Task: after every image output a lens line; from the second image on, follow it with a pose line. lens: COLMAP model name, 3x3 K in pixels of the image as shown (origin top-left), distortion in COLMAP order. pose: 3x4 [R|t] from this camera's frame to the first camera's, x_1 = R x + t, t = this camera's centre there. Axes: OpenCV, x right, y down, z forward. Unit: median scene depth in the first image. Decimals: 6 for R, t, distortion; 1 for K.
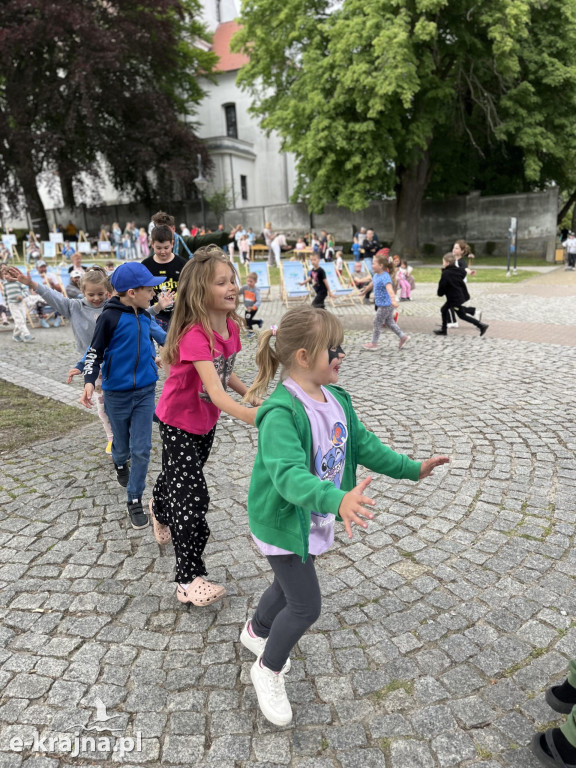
lens RADIAL K [[567.3, 0, 288.0], [0, 567.3, 384.0], [0, 0, 1]] dist [0.073273, -0.115419]
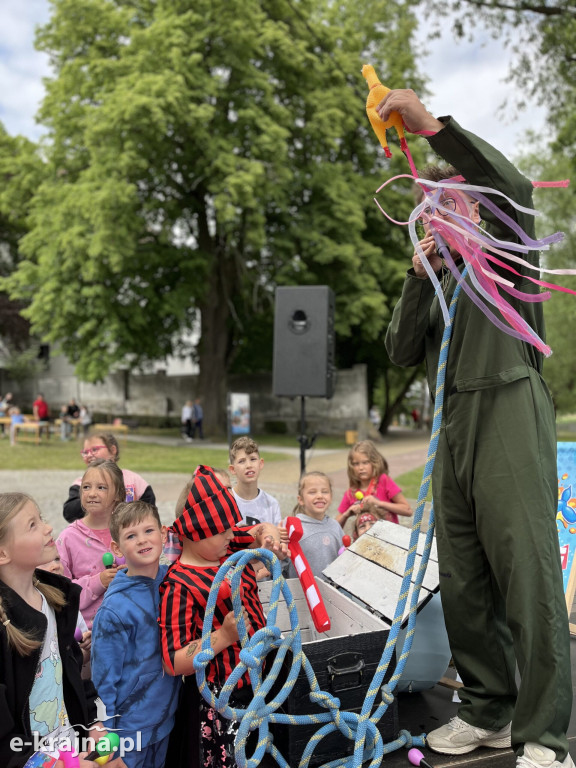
lens RADIAL K [[567.3, 0, 288.0], [0, 567.3, 384.0], [0, 0, 1]] dist [0.073273, -0.115419]
pose [[0.996490, 0.029461, 0.078360, 0.355990], [-0.005167, 0.955890, -0.293678, -0.050711], [-0.083556, 0.292242, 0.952687, 0.166145]]
